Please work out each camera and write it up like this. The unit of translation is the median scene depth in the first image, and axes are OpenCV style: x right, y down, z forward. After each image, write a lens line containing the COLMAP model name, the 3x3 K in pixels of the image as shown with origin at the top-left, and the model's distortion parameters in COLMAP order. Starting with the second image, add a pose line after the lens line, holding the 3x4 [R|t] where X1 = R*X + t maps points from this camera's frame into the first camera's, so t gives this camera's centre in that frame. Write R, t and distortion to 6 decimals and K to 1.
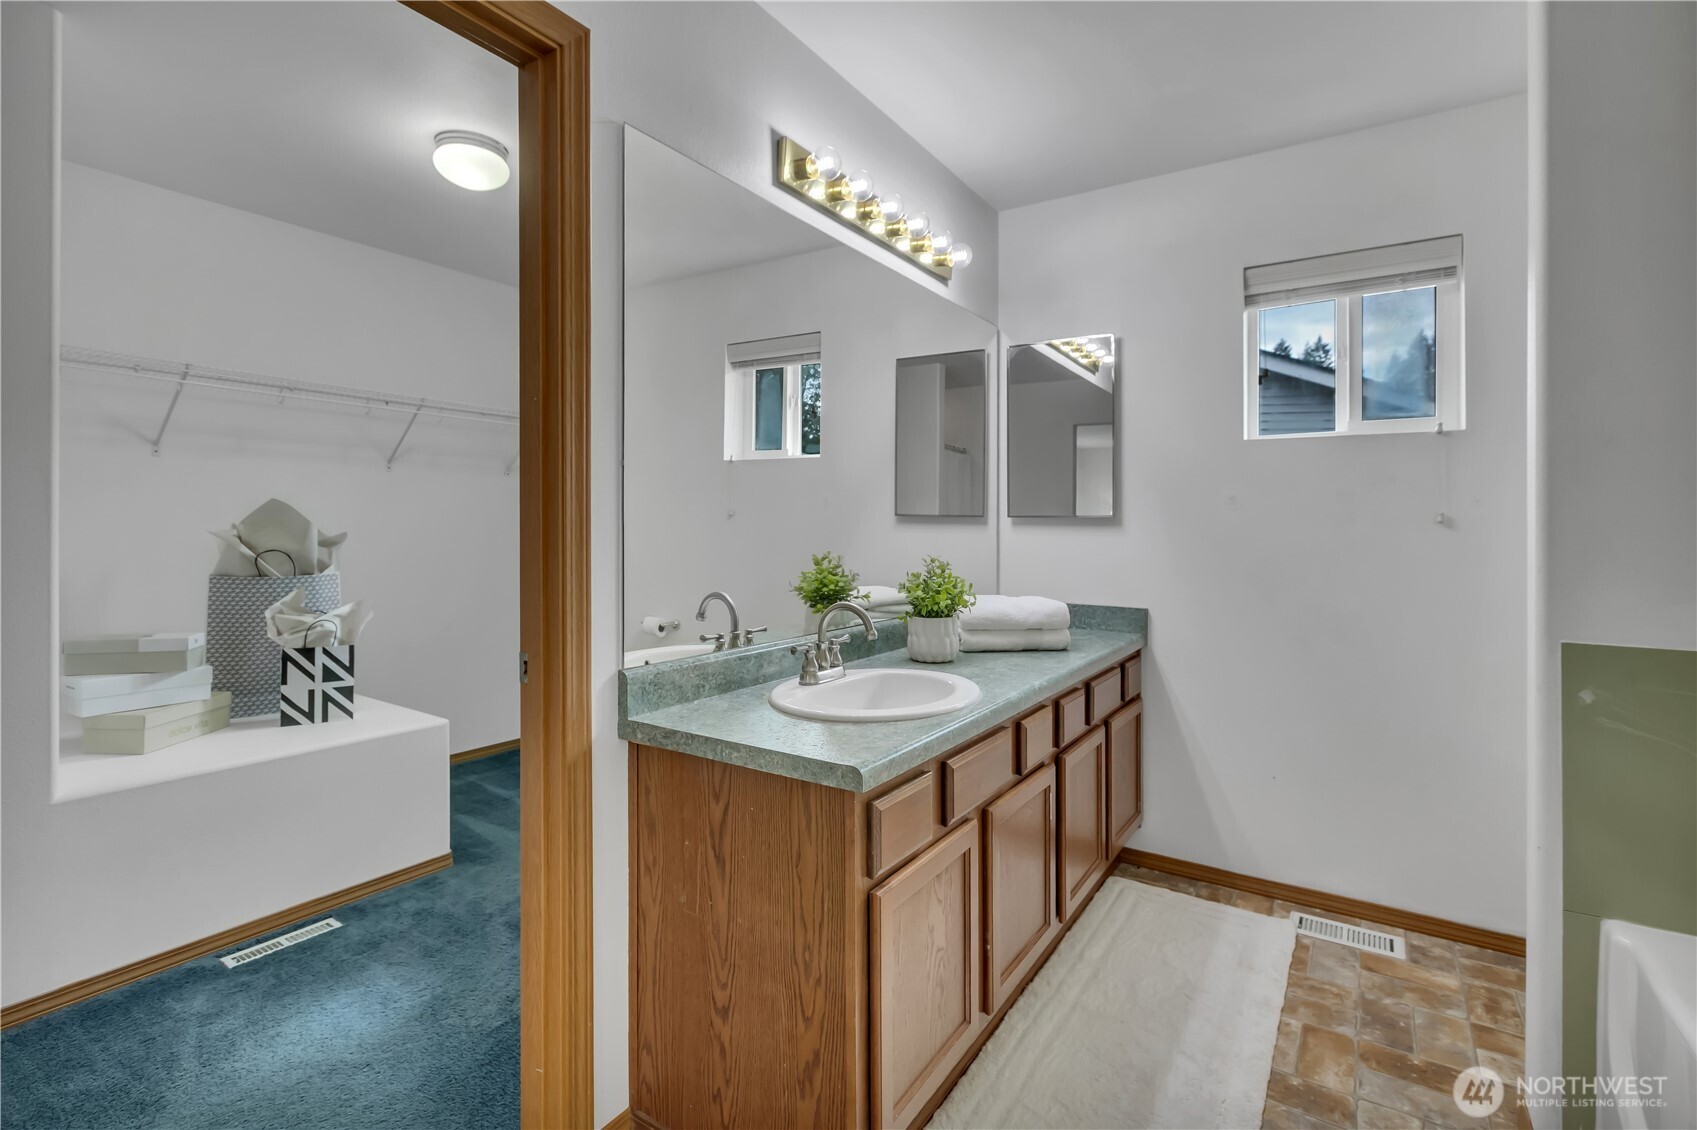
lens RADIAL K [[780.9, 0, 859.2], [0, 780.9, 521.3], [0, 0, 1]] dist [-0.001044, -0.000512]
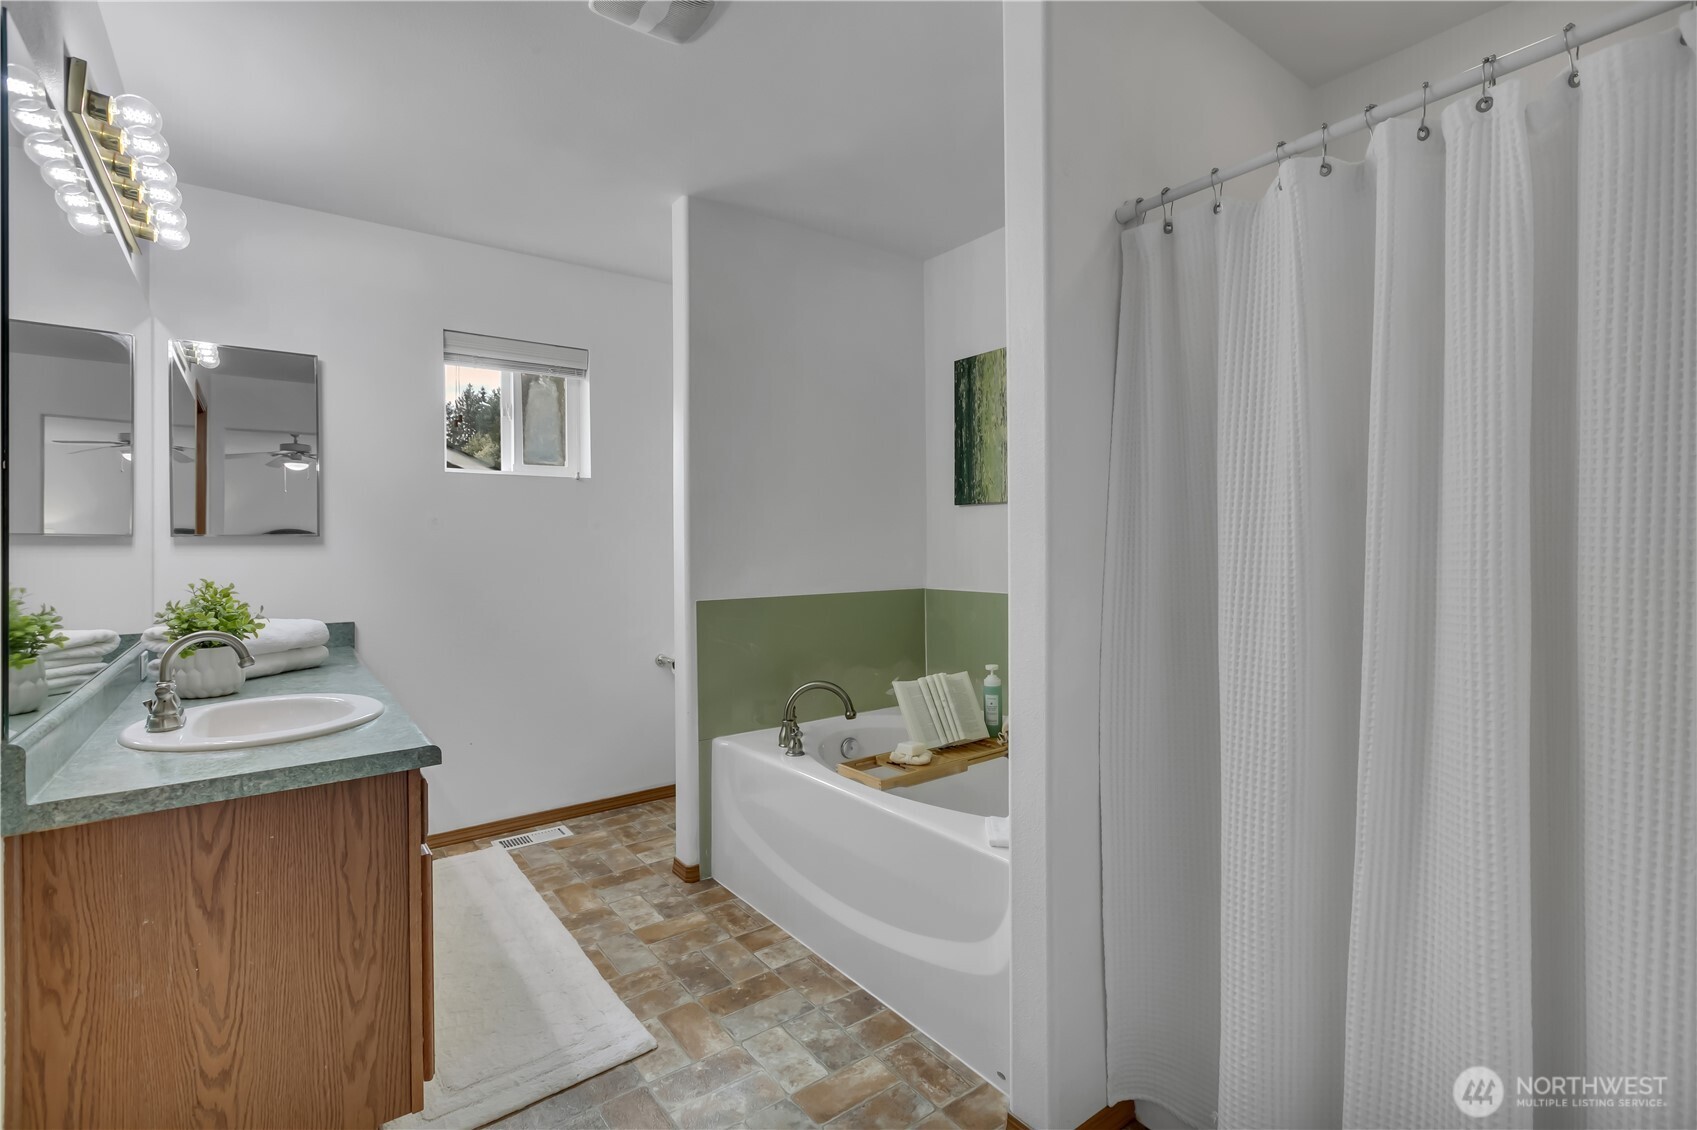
lens RADIAL K [[780.9, 0, 859.2], [0, 780.9, 521.3], [0, 0, 1]] dist [-0.001044, -0.000512]
pose [[0.338583, 0.012238, 0.940857, -0.544494], [0.008103, 0.999840, -0.015921, -0.003582], [-0.940902, 0.013014, 0.338430, -0.017643]]
